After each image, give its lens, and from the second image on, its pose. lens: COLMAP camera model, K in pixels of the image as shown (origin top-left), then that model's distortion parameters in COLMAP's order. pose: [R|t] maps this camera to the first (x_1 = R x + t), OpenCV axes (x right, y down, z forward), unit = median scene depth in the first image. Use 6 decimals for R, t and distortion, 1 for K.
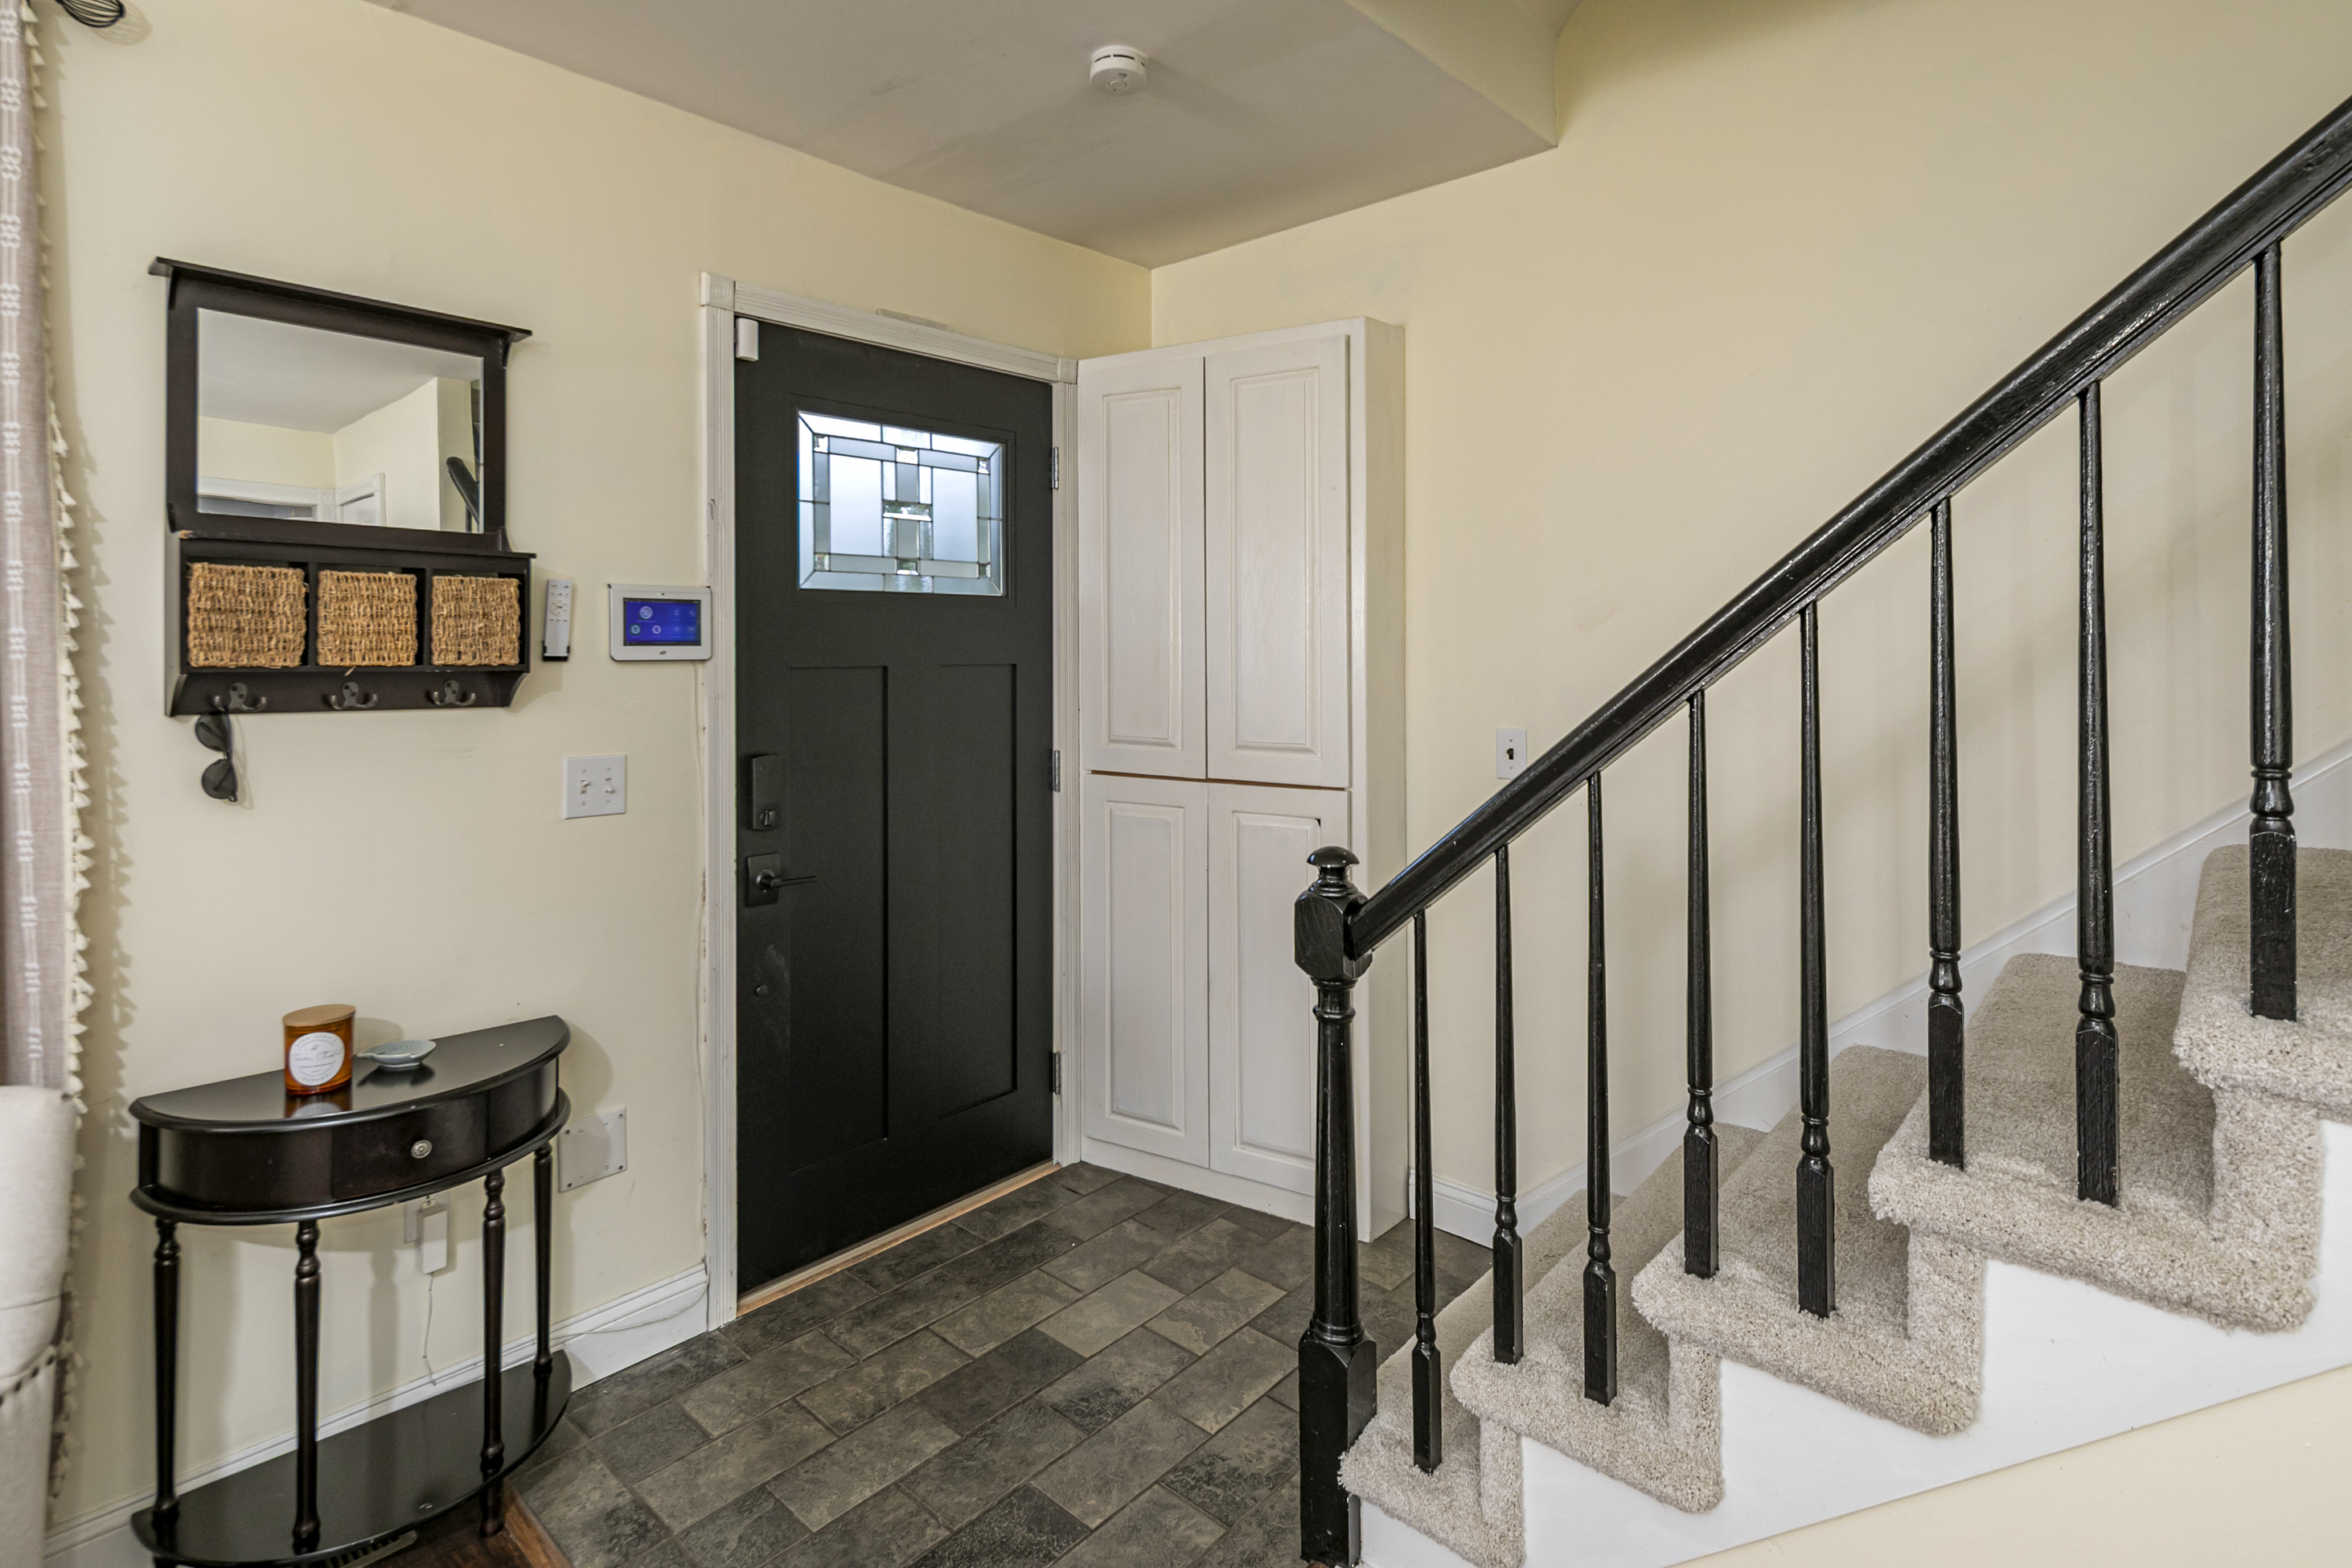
lens RADIAL K [[1159.0, 0, 1086.5], [0, 1159.0, 659.2], [0, 0, 1]] dist [0.015322, -0.006270]
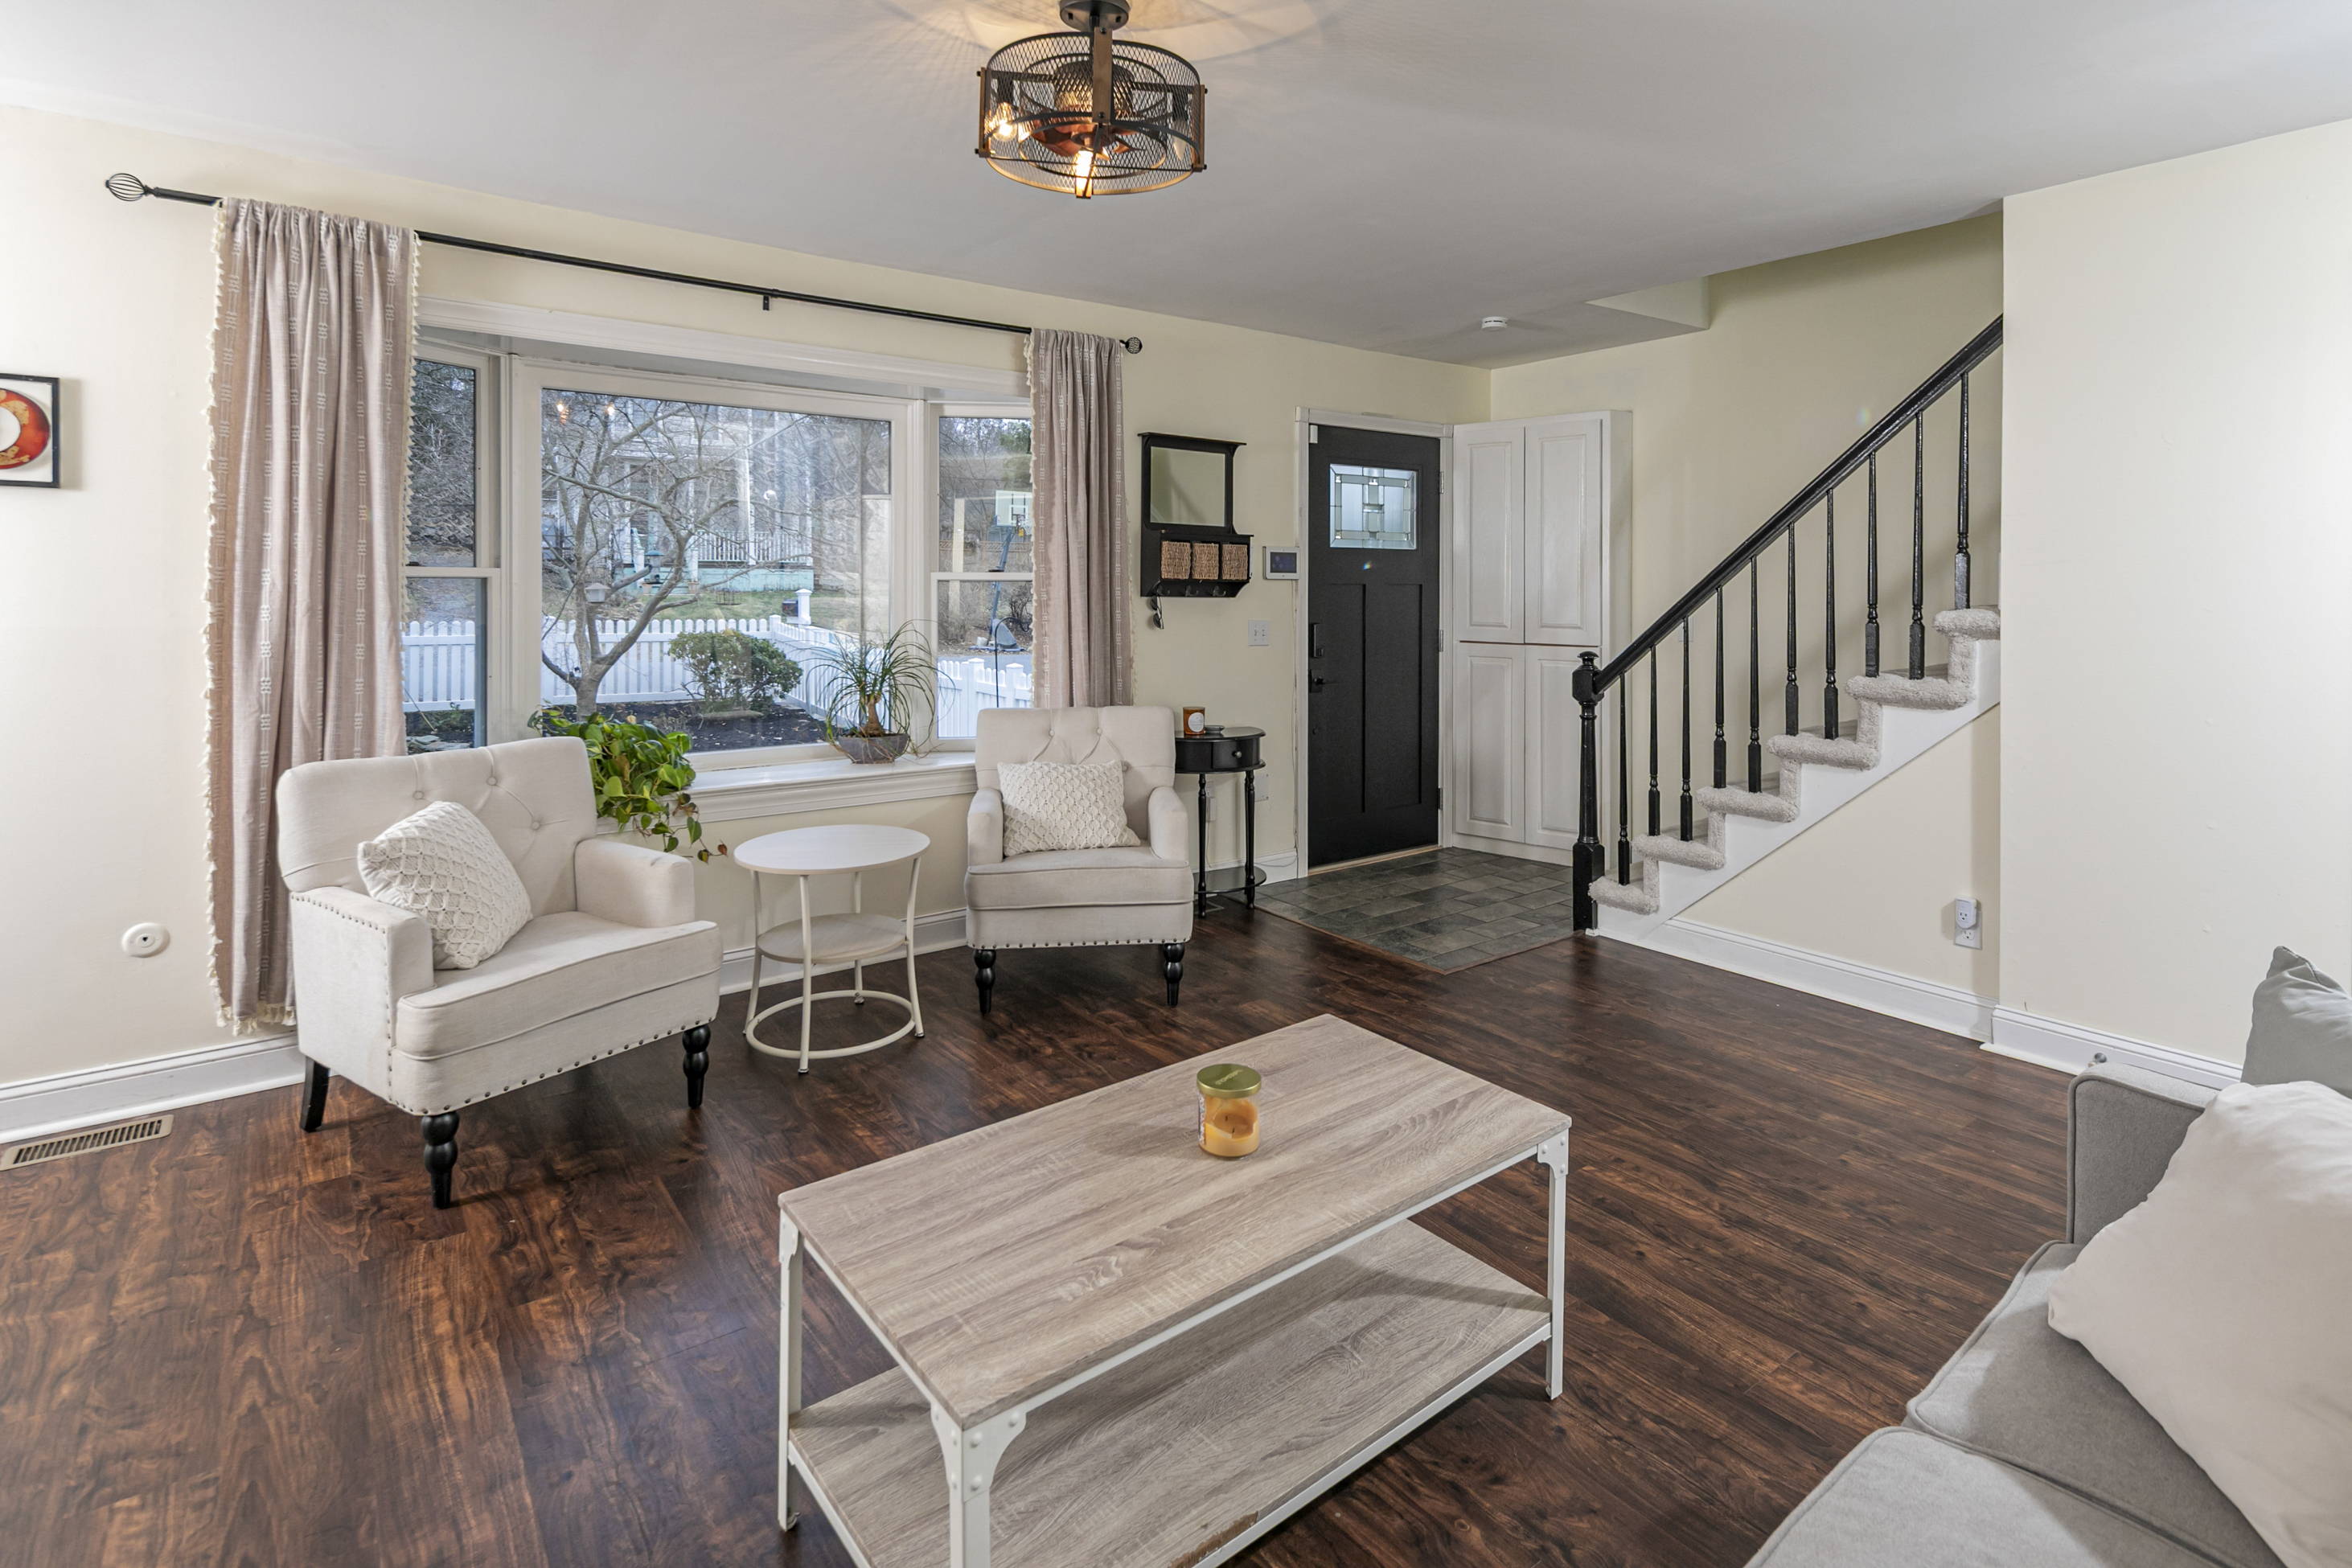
lens RADIAL K [[1127.8, 0, 1191.6], [0, 1127.8, 615.4], [0, 0, 1]] dist [0.015315, -0.001070]
pose [[0.990186, 0.005871, -0.139633, -0.219697], [-0.004557, 0.999942, 0.009732, 0.046911], [0.139682, -0.009000, 0.990155, -1.138972]]
